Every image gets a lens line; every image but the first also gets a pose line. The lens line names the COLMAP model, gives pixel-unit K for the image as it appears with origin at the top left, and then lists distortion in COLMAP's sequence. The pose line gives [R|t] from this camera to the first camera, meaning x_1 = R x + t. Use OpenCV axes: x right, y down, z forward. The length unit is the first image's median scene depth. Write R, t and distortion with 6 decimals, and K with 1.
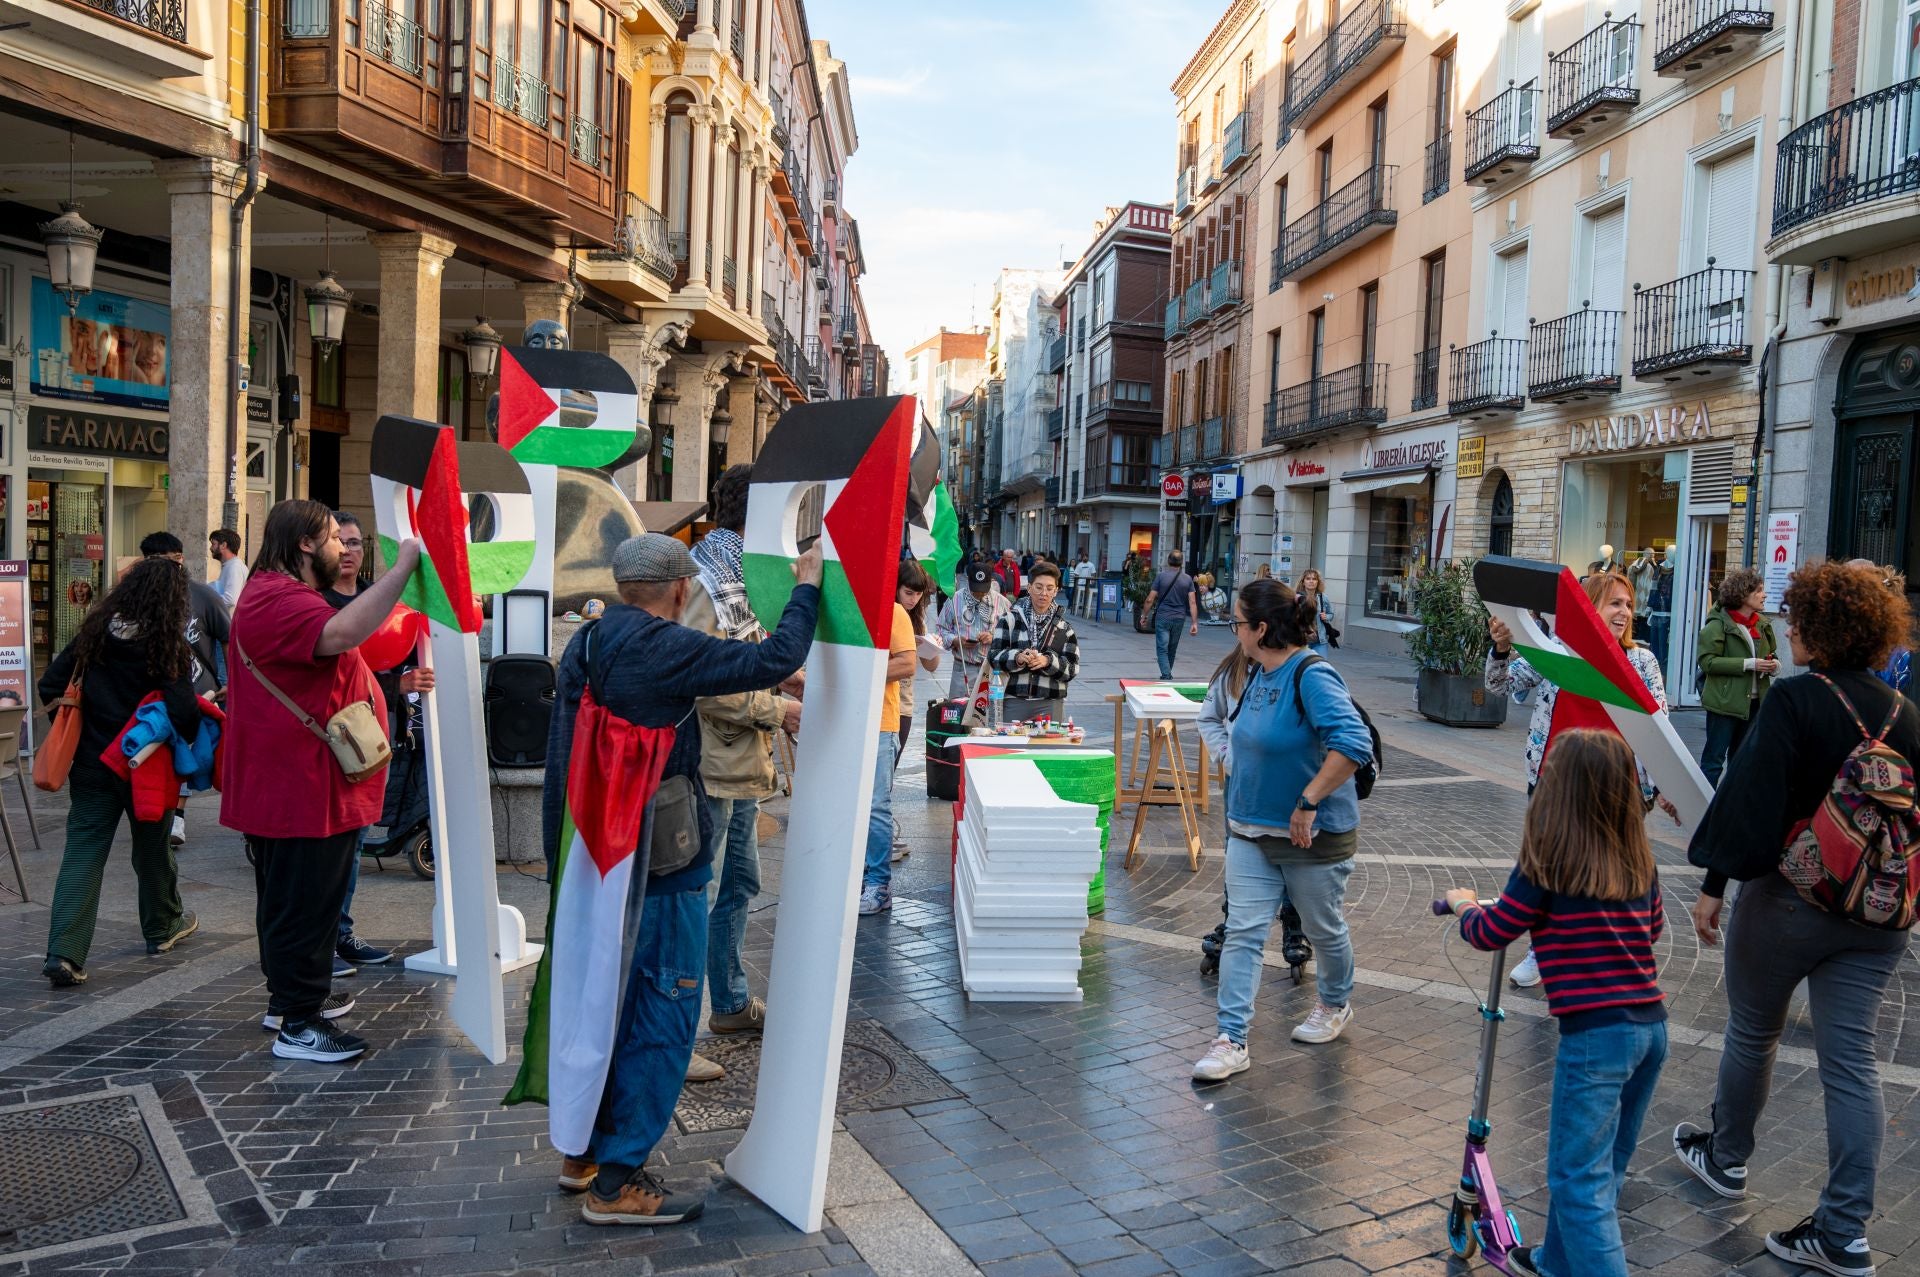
lens RADIAL K [[1596.4, 0, 960.0], [0, 1596.4, 638.5], [0, 0, 1]] dist [-0.000735, 0.007266]
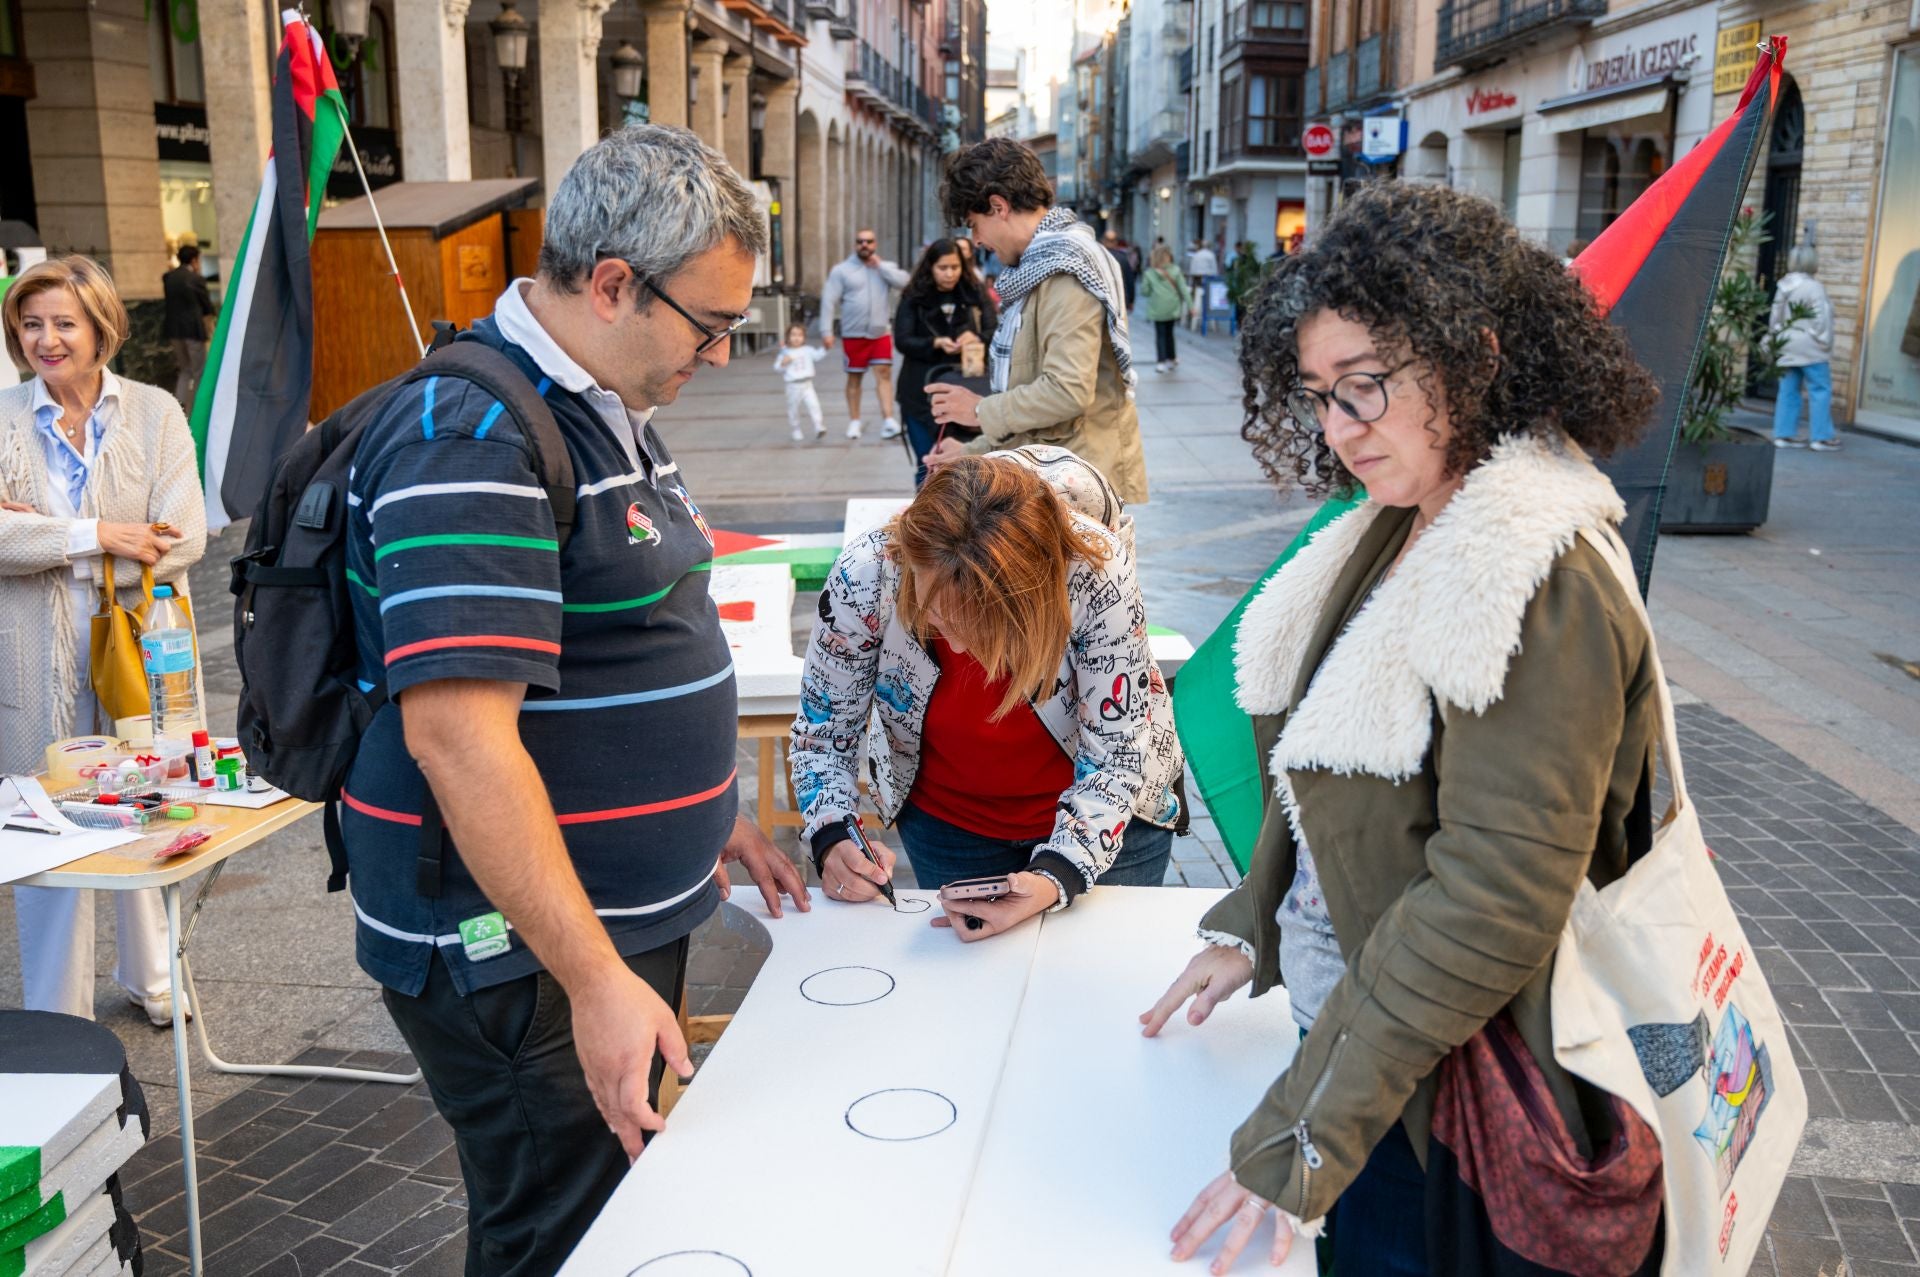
lens RADIAL K [[1848.8, 0, 944.2], [0, 1848.8, 637.1], [0, 0, 1]] dist [-0.012872, 0.030872]
pose [[0.994712, -0.012606, -0.101929, 0.078232], [0.027938, 0.988227, 0.150424, -0.007335], [0.098832, -0.152476, 0.983353, 0.214445]]
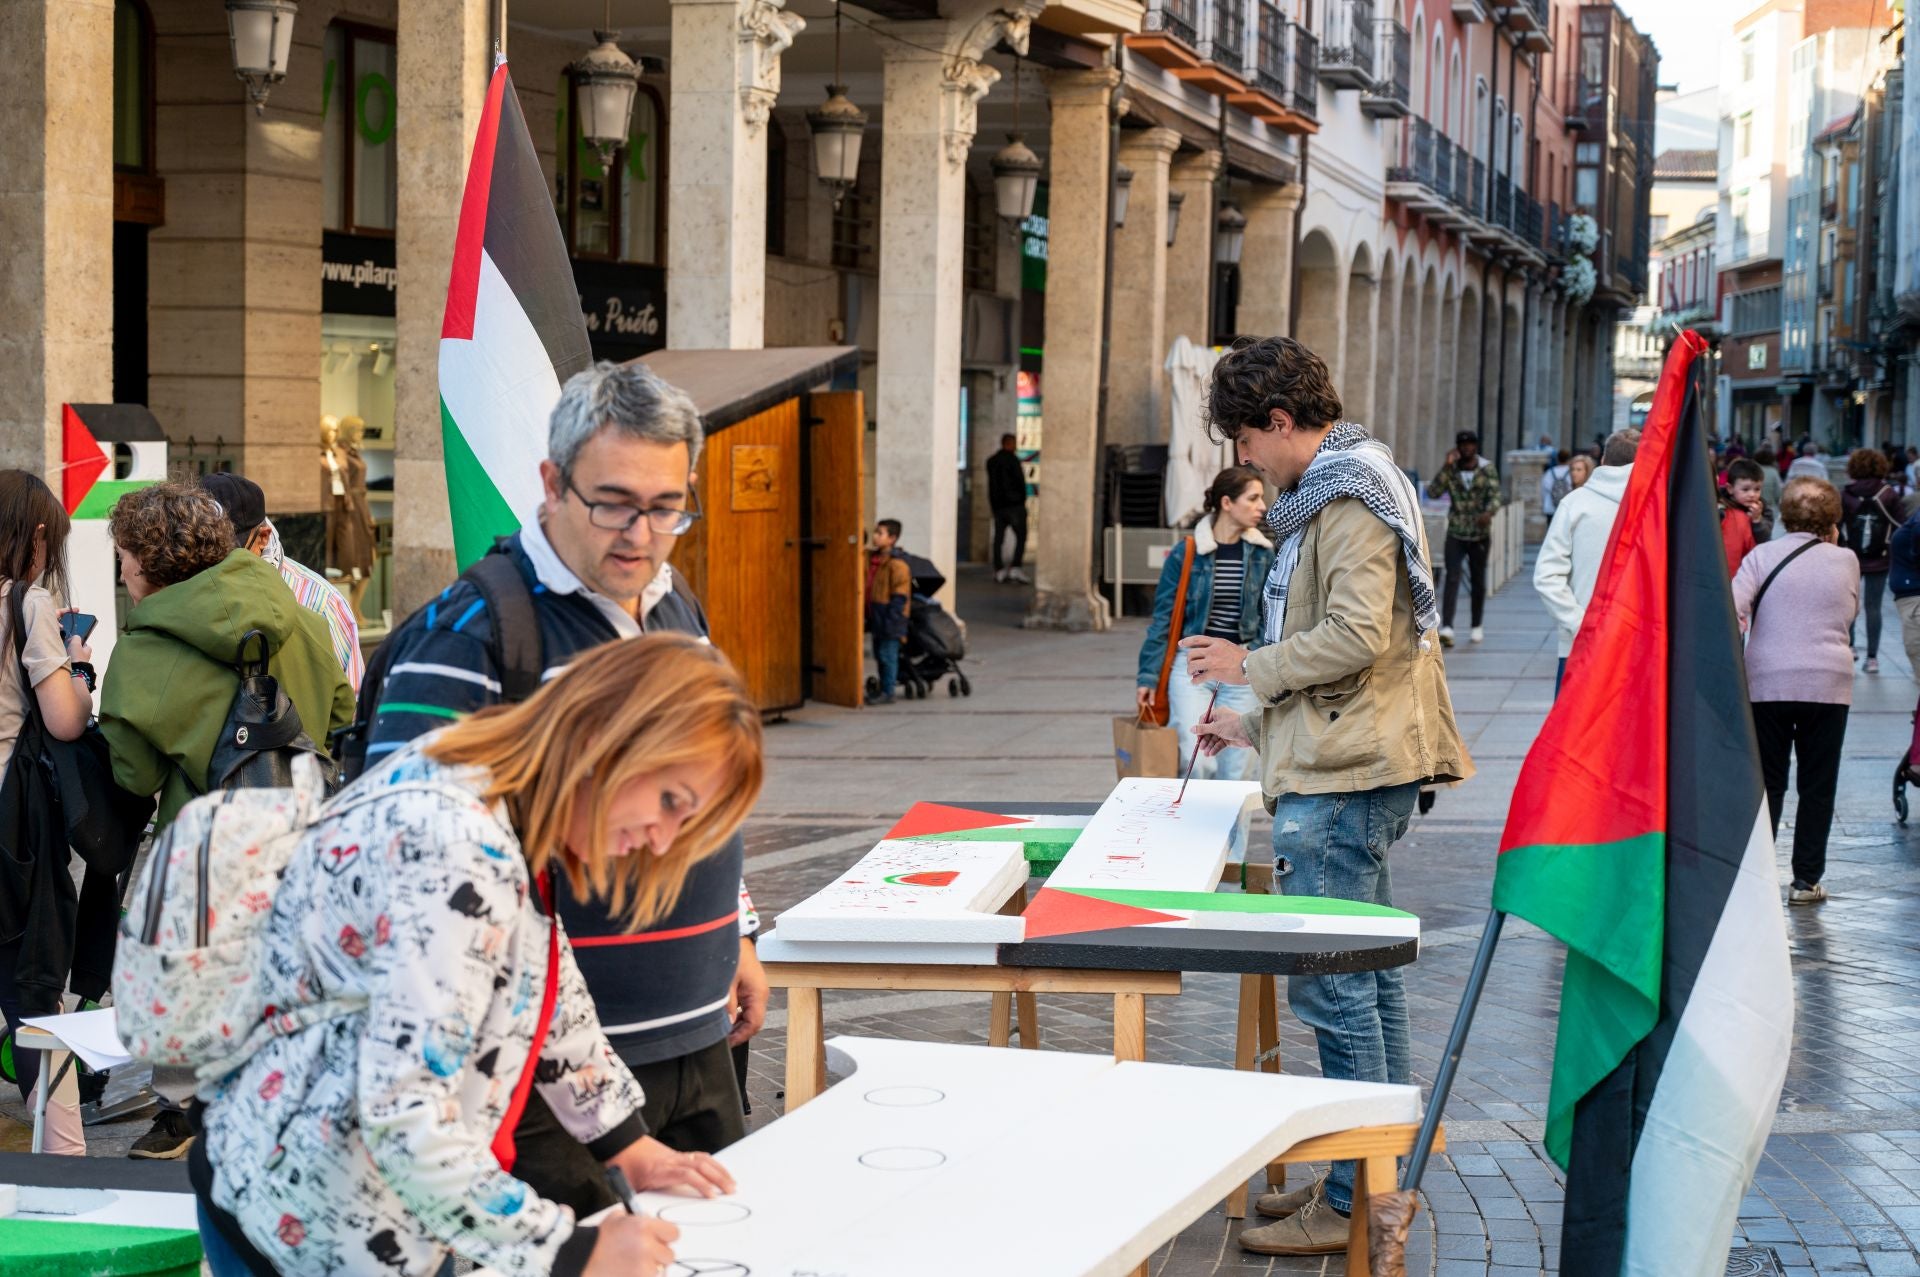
lens RADIAL K [[3254.4, 0, 960.0], [0, 3254.4, 638.5], [0, 0, 1]] dist [0.010231, 0.089512]
pose [[0.957674, -0.001359, -0.287851, 0.116609], [0.001490, 0.999999, 0.000236, -0.004553], [0.287851, -0.000655, 0.957675, 0.134376]]
